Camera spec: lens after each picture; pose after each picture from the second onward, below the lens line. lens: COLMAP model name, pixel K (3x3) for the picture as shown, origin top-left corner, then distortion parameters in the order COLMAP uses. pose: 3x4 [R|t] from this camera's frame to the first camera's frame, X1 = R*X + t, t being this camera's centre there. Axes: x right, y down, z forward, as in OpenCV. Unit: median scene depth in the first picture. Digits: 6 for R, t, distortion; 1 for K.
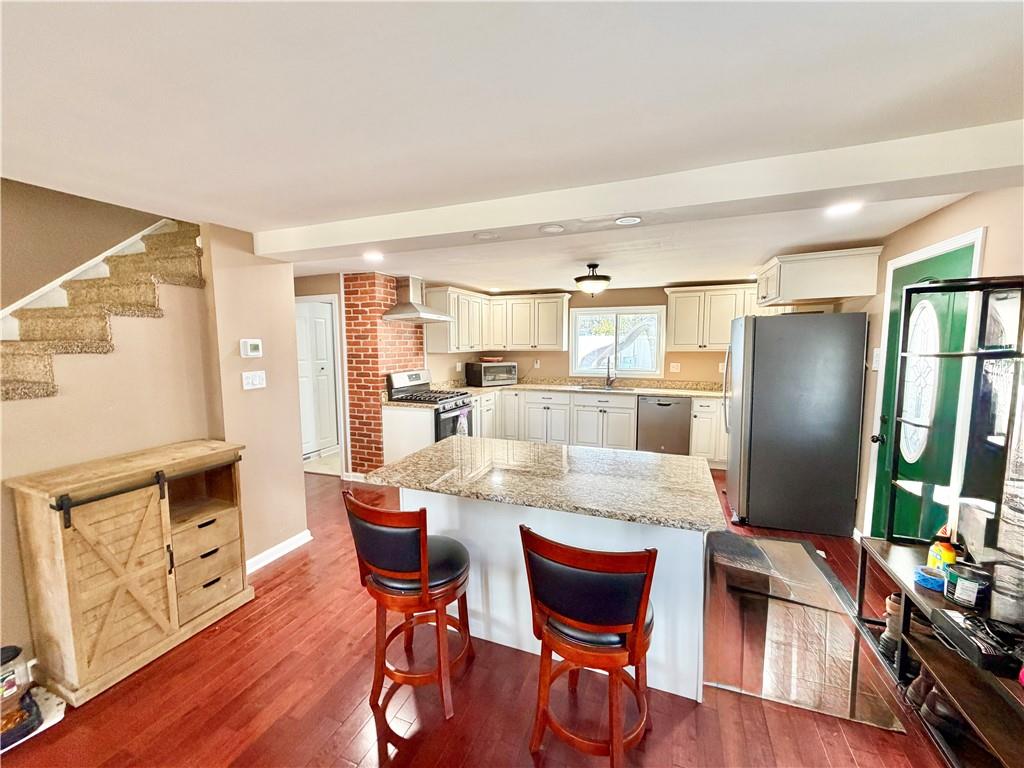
lens RADIAL K [[403.7, 0, 514.3], [0, 403.7, 386.0], [0, 0, 1]] dist [-0.006240, -0.000614]
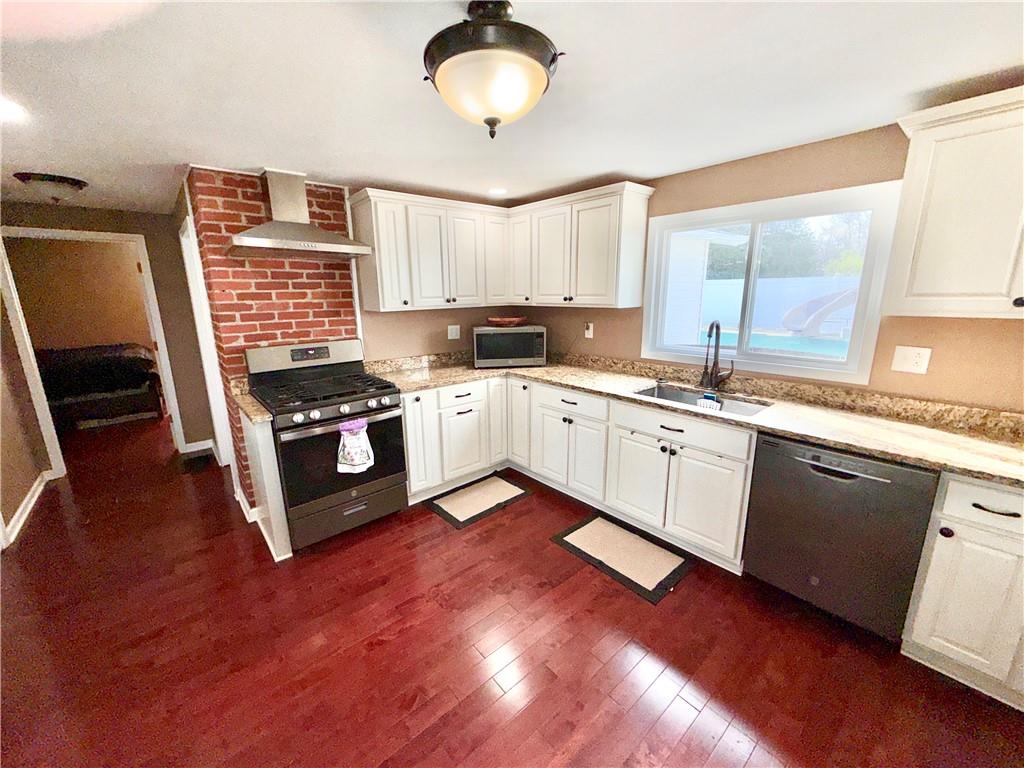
lens RADIAL K [[403.7, 0, 512.3], [0, 403.7, 384.6], [0, 0, 1]] dist [-0.006240, -0.000614]
pose [[0.883544, 0.098385, -0.457897, 0.285793], [-0.039767, 0.989915, 0.135963, -0.066552], [0.466656, -0.101920, 0.878547, 0.590210]]
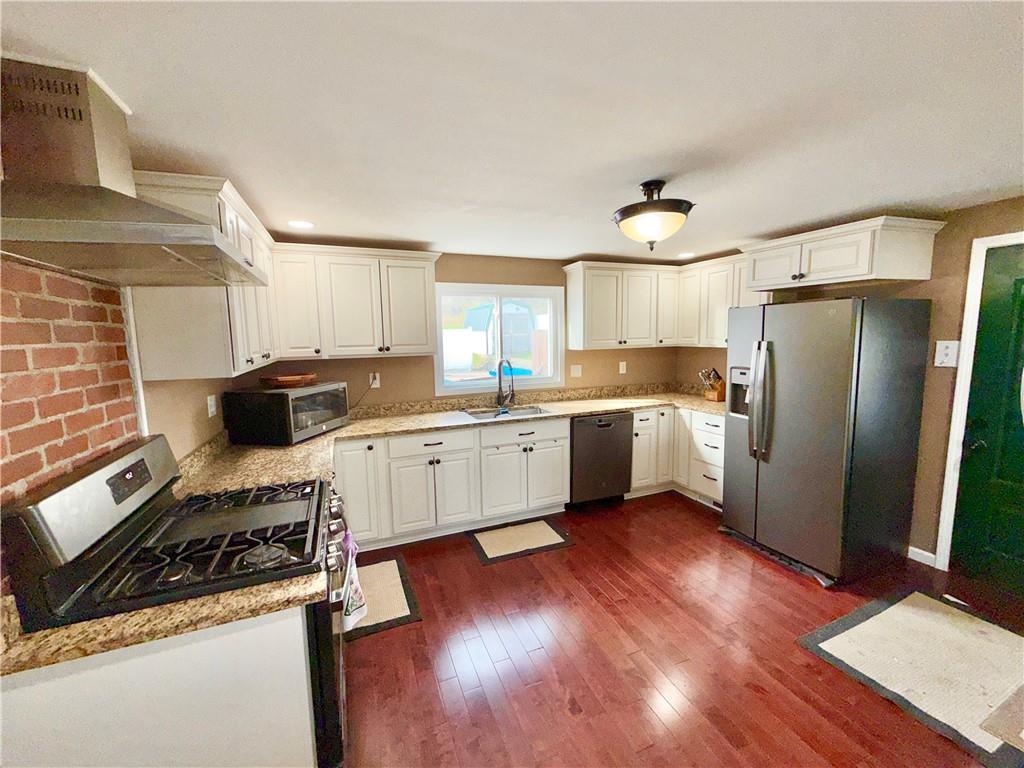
lens RADIAL K [[403.7, 0, 509.8], [0, 403.7, 386.1], [0, 0, 1]] dist [-0.006240, -0.000614]
pose [[0.735707, -0.095200, 0.670576, -0.227532], [0.086307, 0.995178, 0.046593, -0.072024], [-0.671778, 0.023596, 0.740376, 0.602933]]
